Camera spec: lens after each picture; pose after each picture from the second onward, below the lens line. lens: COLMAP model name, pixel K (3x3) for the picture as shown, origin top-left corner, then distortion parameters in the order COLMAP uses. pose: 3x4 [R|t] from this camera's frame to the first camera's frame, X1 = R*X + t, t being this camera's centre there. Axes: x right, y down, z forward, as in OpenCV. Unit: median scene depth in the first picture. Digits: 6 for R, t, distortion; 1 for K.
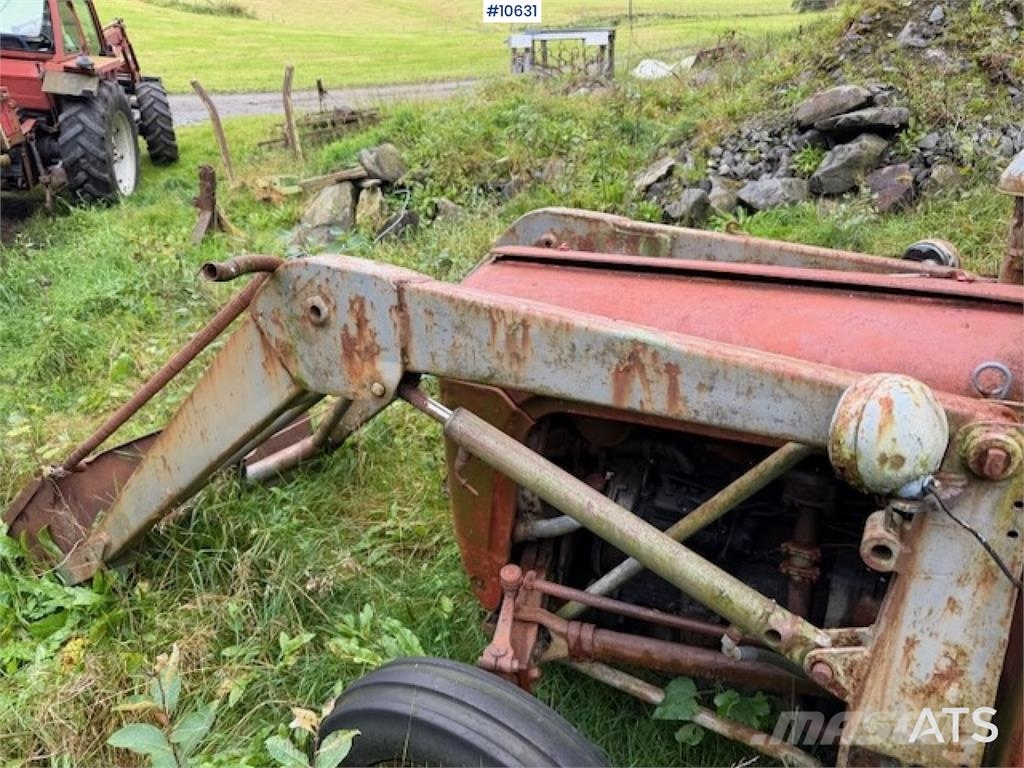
lens RADIAL K [[717.3, 0, 516.5], [0, 717.3, 385.2], [0, 0, 1]] dist [0.076750, -0.101349]
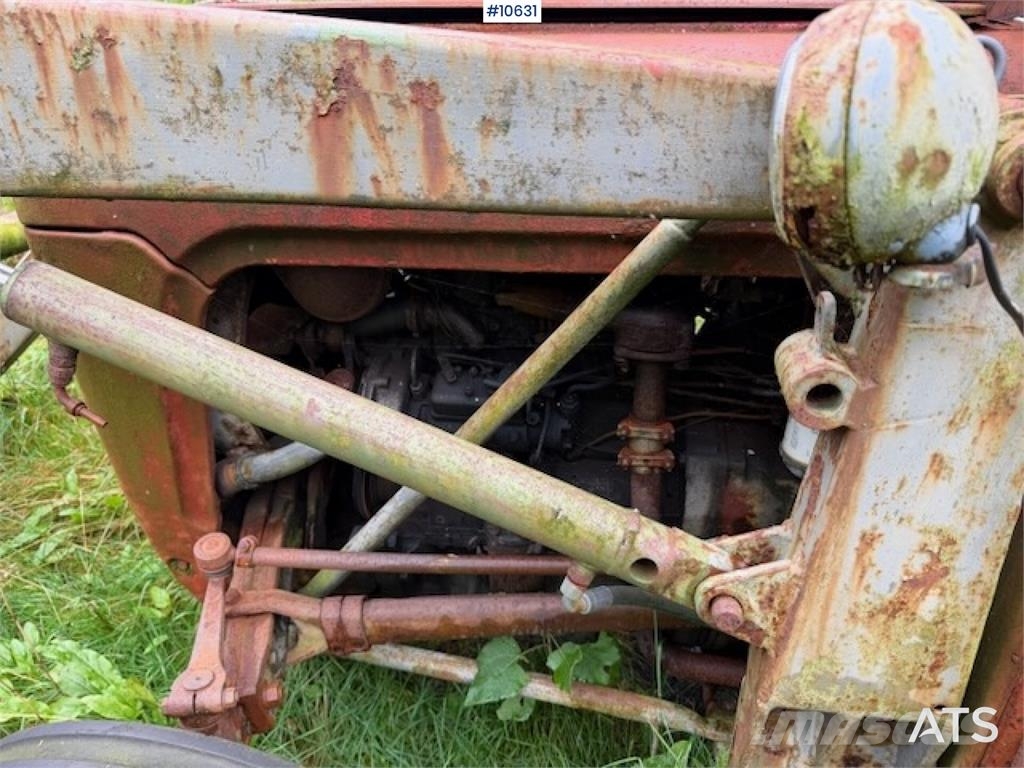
lens RADIAL K [[717.3, 0, 516.5], [0, 717.3, 385.2], [0, 0, 1]] dist [0.076750, -0.101349]
pose [[0.945882, -0.135884, 0.294691, 0.071054], [0.107414, 0.988020, 0.110810, 0.085319], [-0.306218, -0.073159, 0.949146, 0.344904]]
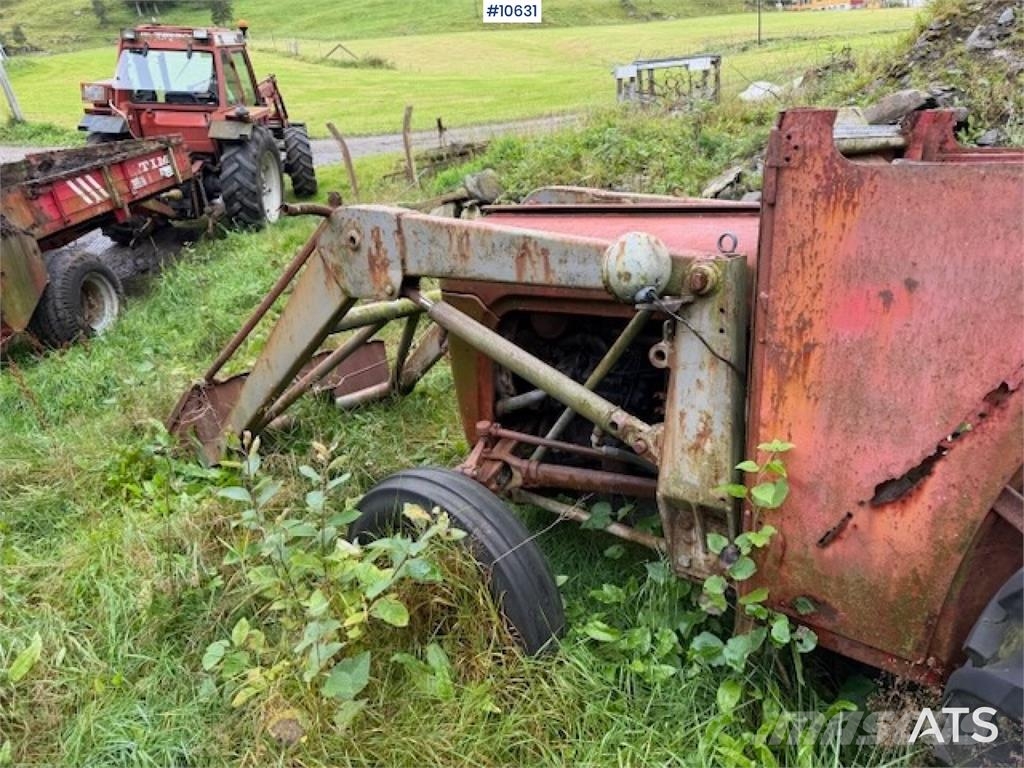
lens RADIAL K [[732.5, 0, 516.3], [0, 732.5, 382.9], [0, 0, 1]] dist [0.069050, -0.076111]
pose [[0.984071, 0.009165, -0.177541, 0.306753], [-0.018626, 0.998489, -0.051694, 0.243939], [0.176799, 0.054177, 0.982755, -0.414737]]
